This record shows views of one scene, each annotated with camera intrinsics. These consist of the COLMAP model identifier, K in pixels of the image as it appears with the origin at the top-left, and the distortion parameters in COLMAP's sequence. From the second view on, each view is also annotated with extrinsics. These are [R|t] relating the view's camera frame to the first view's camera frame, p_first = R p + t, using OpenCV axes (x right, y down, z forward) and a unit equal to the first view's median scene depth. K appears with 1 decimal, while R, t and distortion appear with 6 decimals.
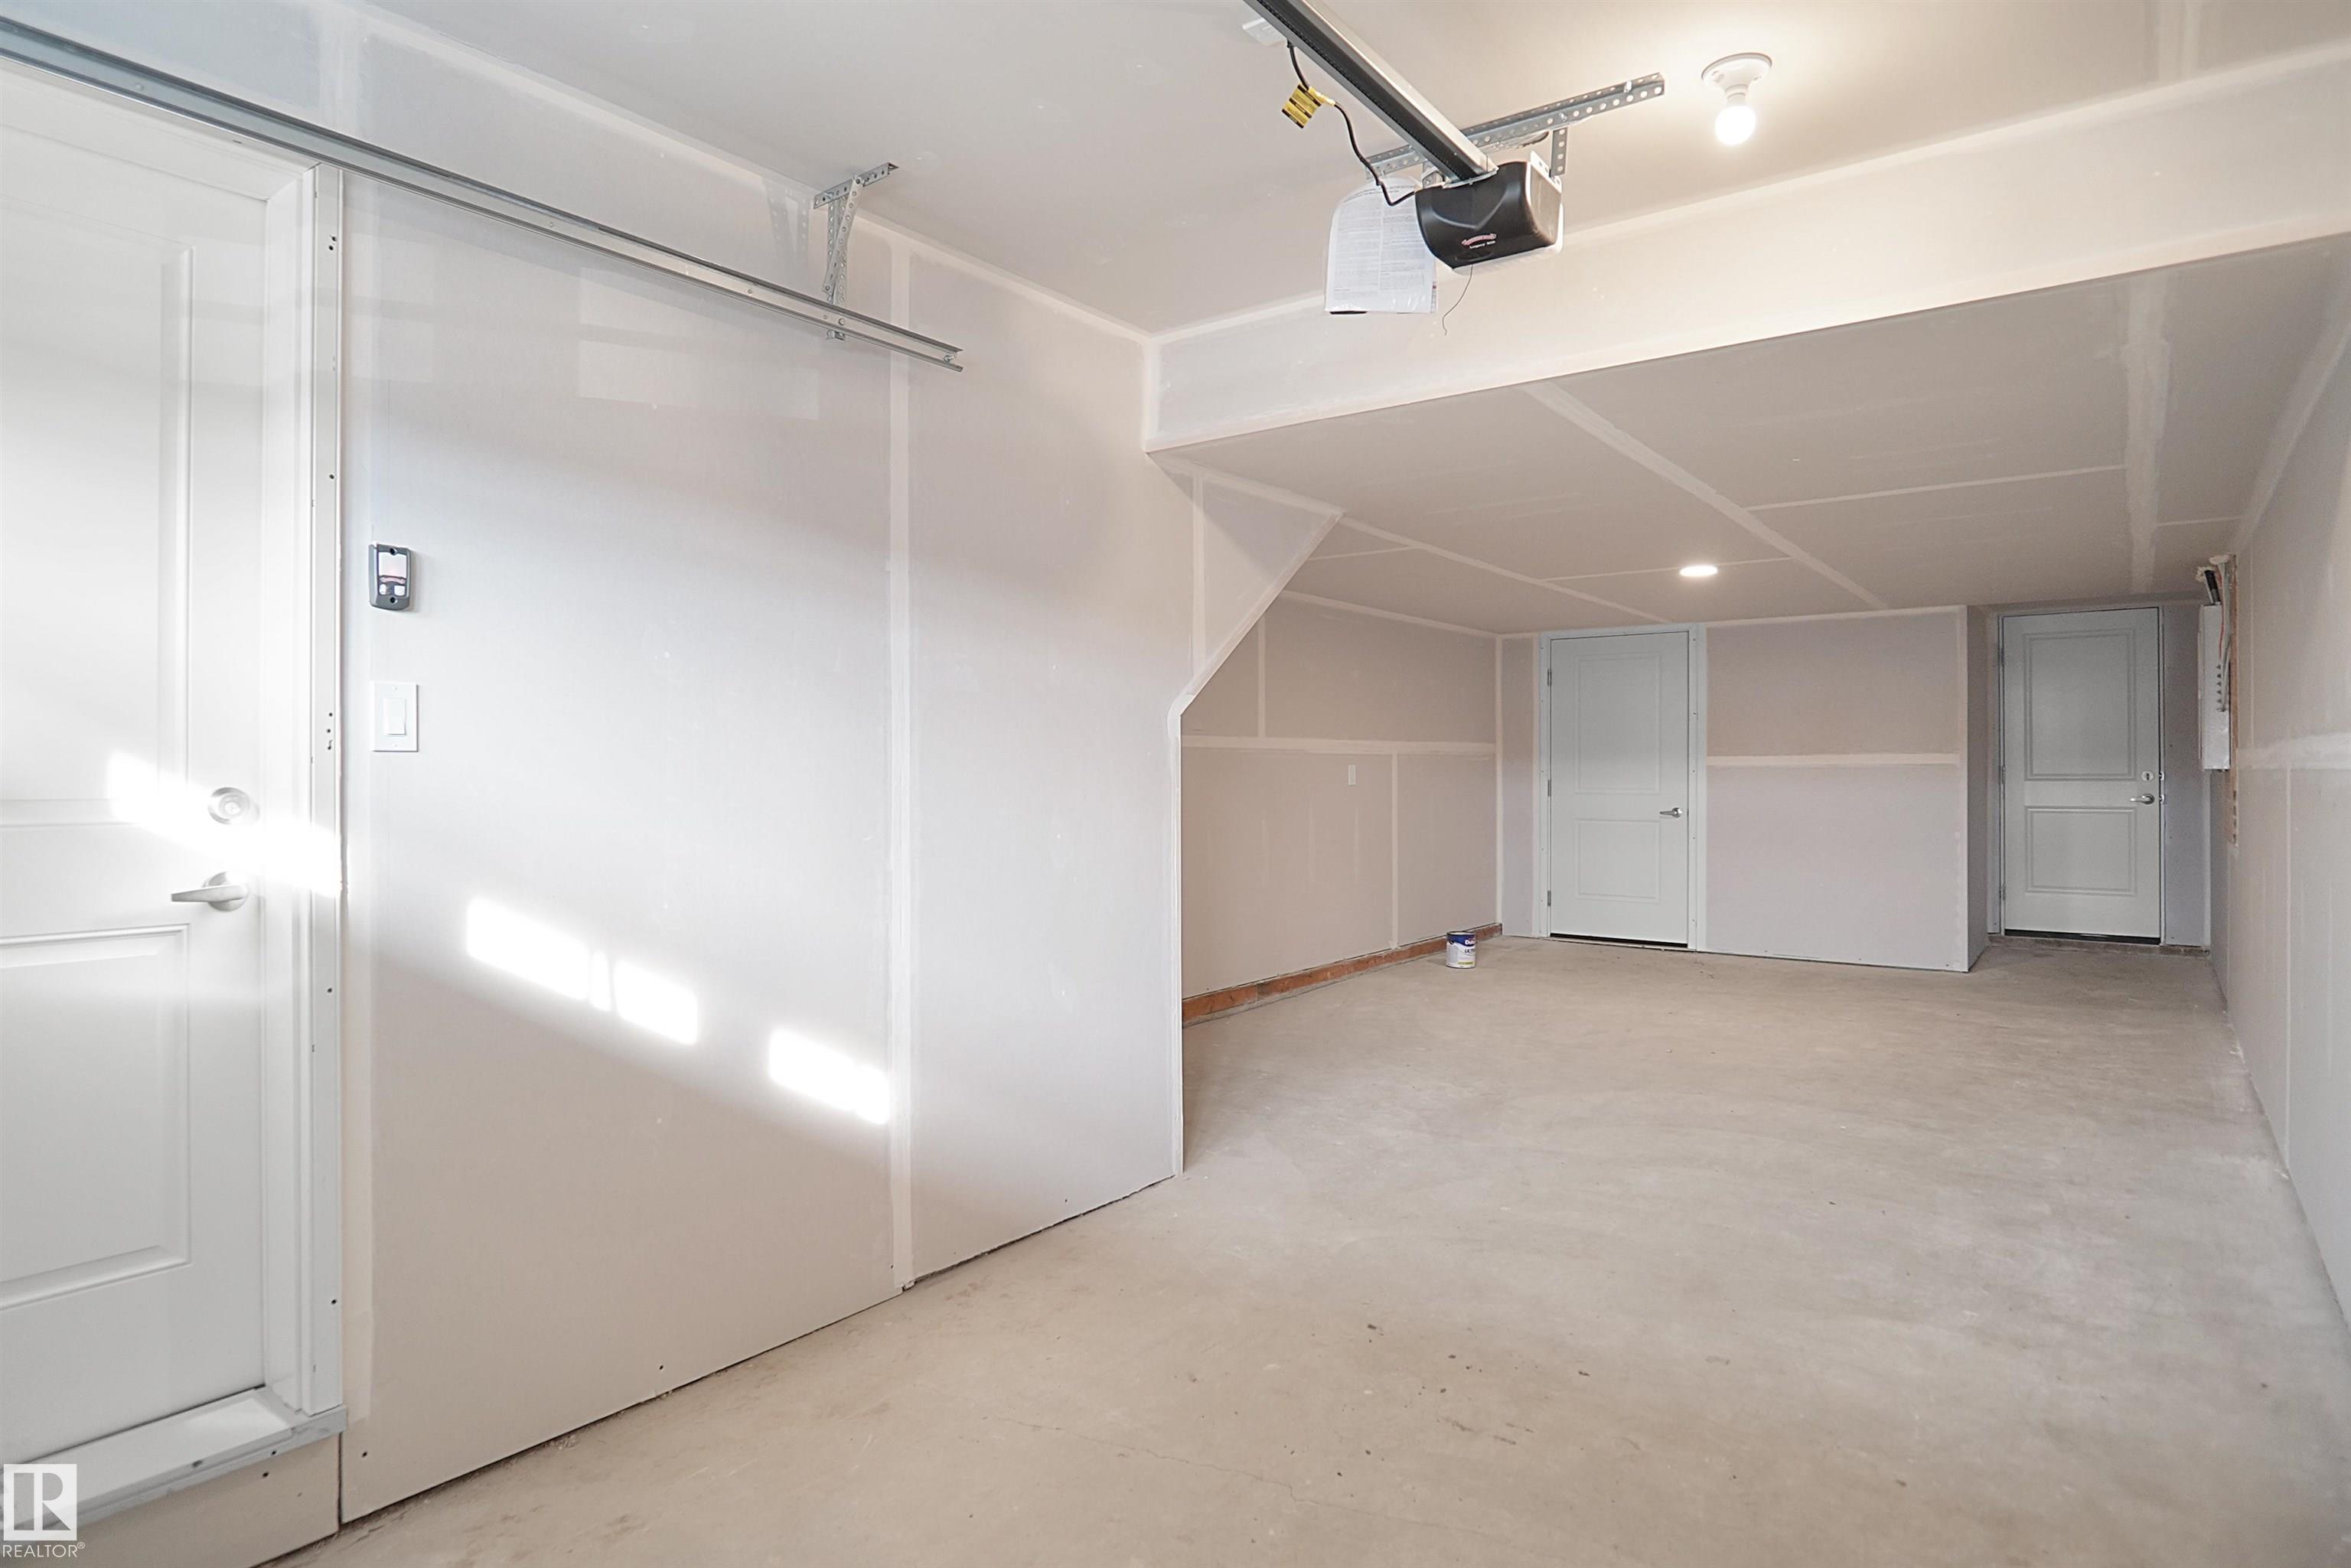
lens RADIAL K [[1279.0, 0, 1158.4], [0, 1279.0, 764.4], [0, 0, 1]] dist [-0.030264, 0.006638]
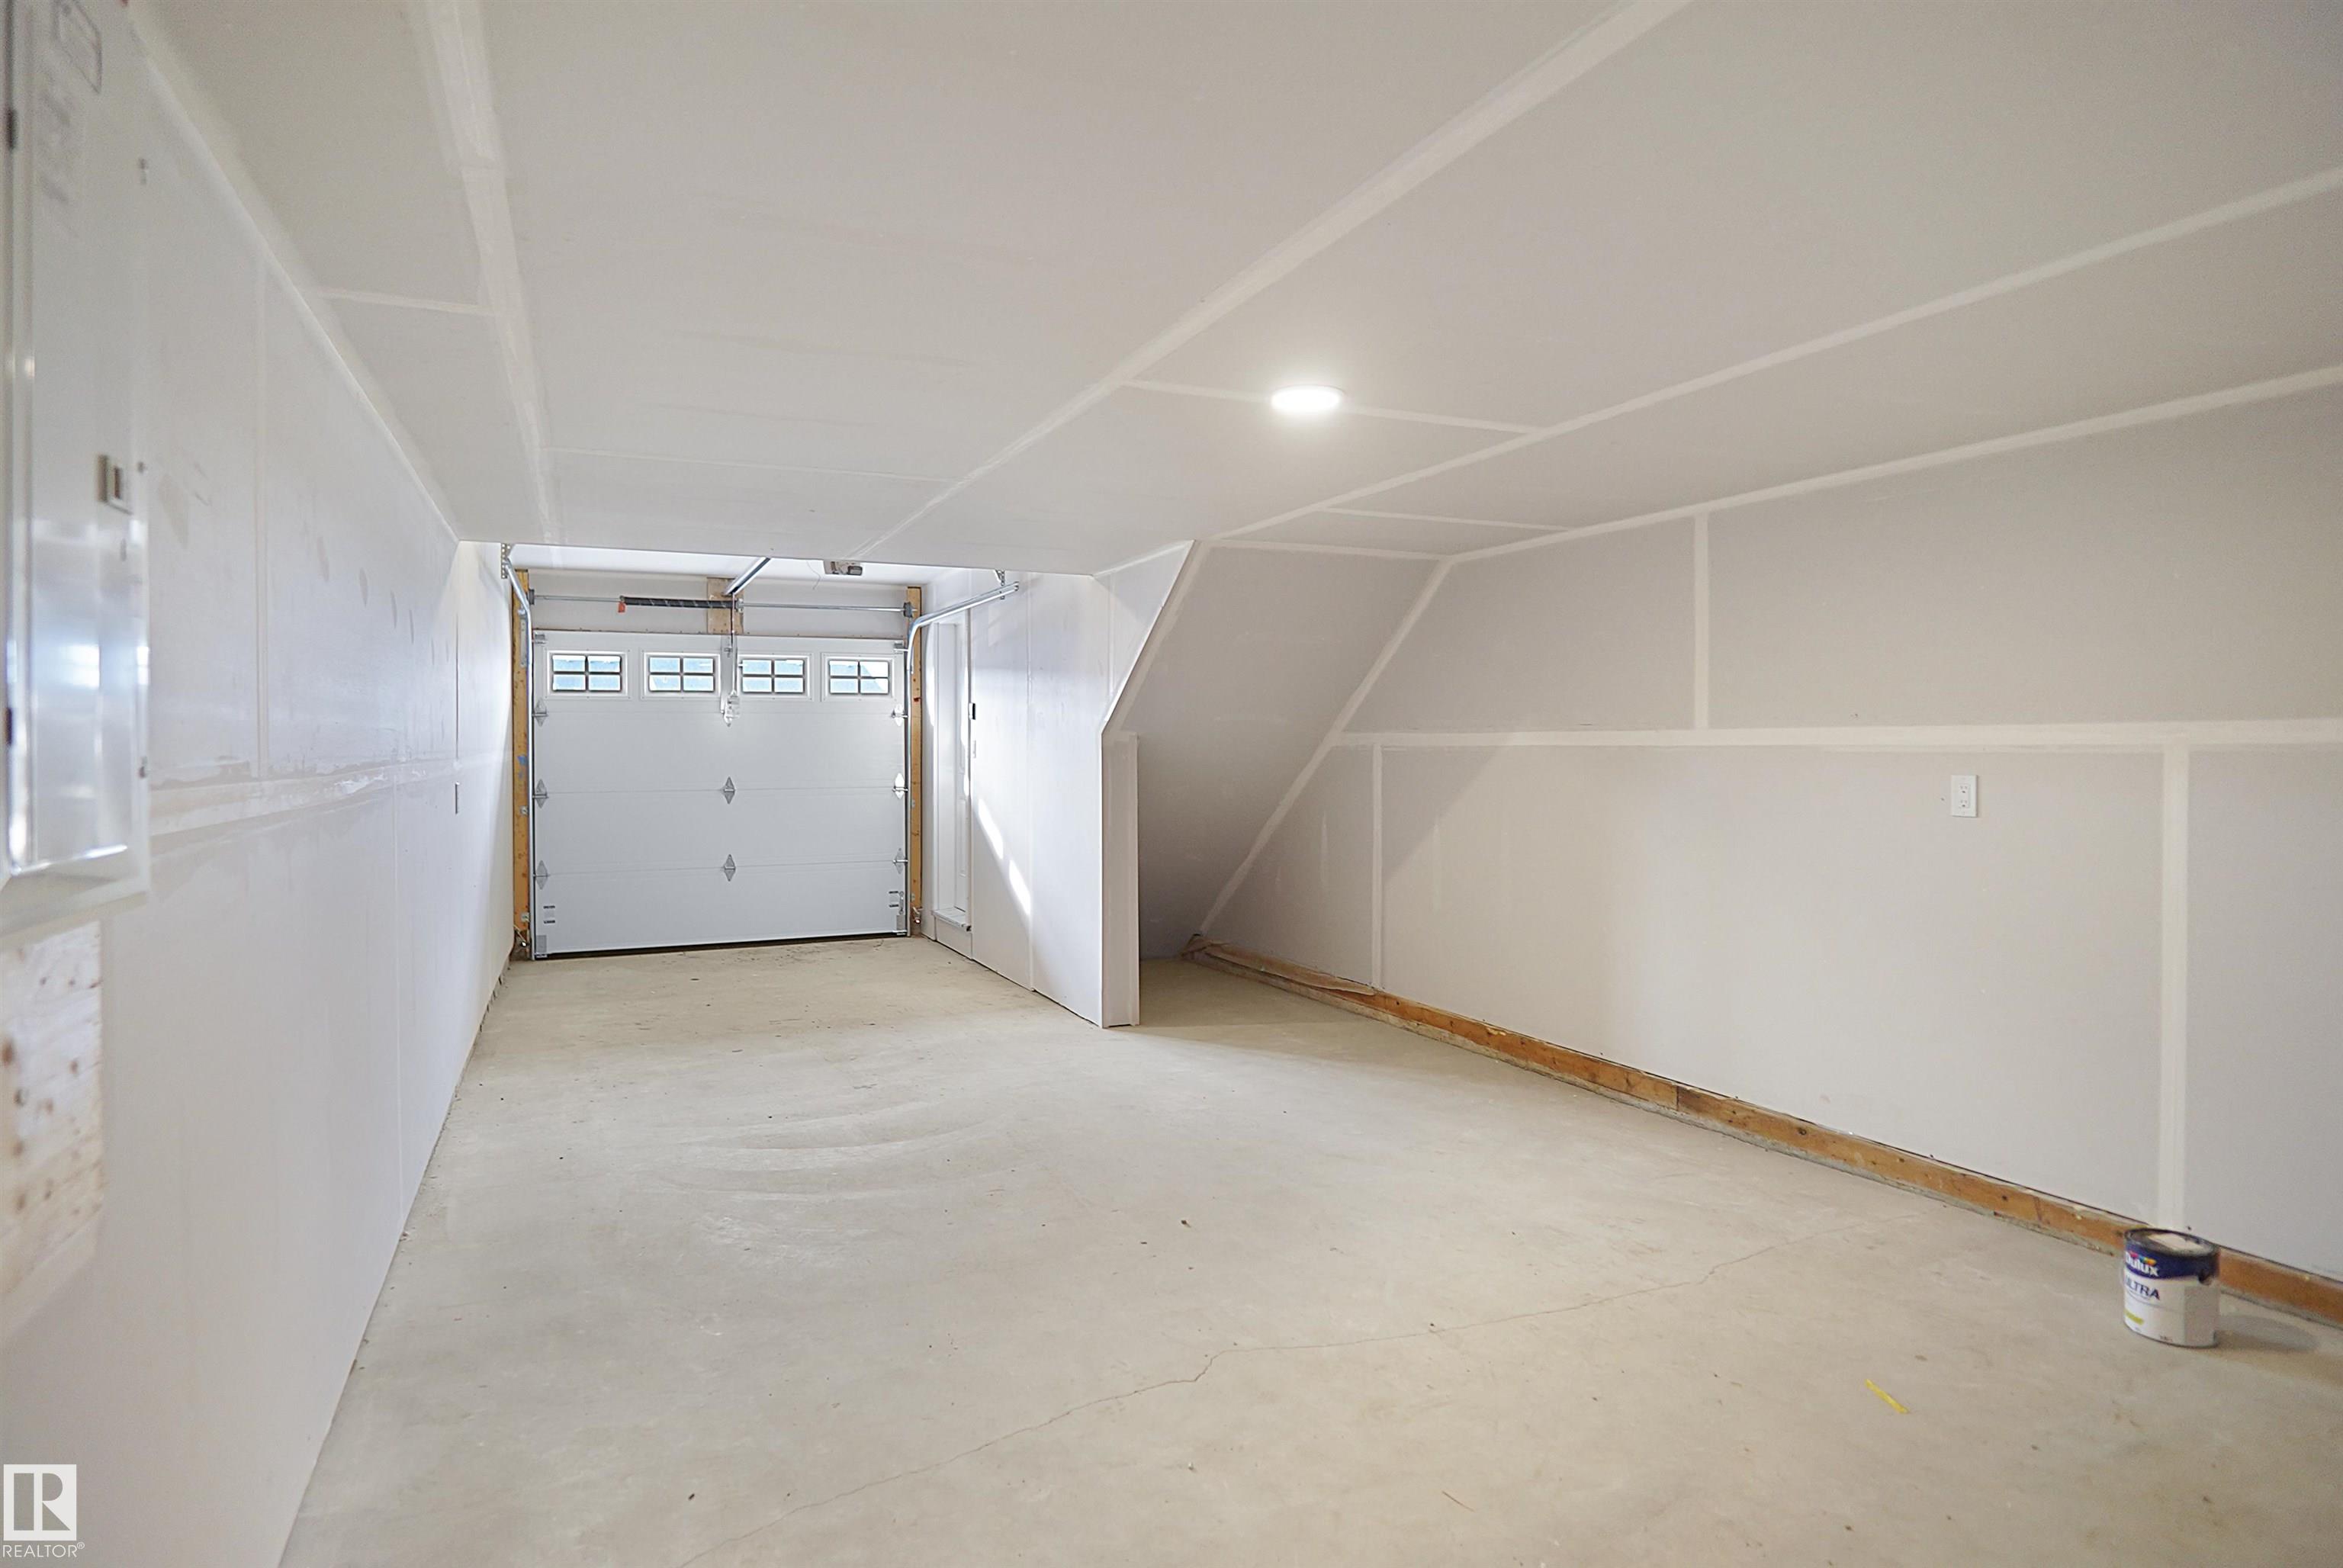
lens RADIAL K [[1274.6, 0, 1154.5], [0, 1274.6, 764.5], [0, 0, 1]] dist [-0.030264, 0.006638]
pose [[-0.467804, 0.013843, -0.883724, 0.806265], [0.006516, 0.999904, 0.012213, -0.012341], [0.883808, -0.000045, -0.467849, 1.061130]]
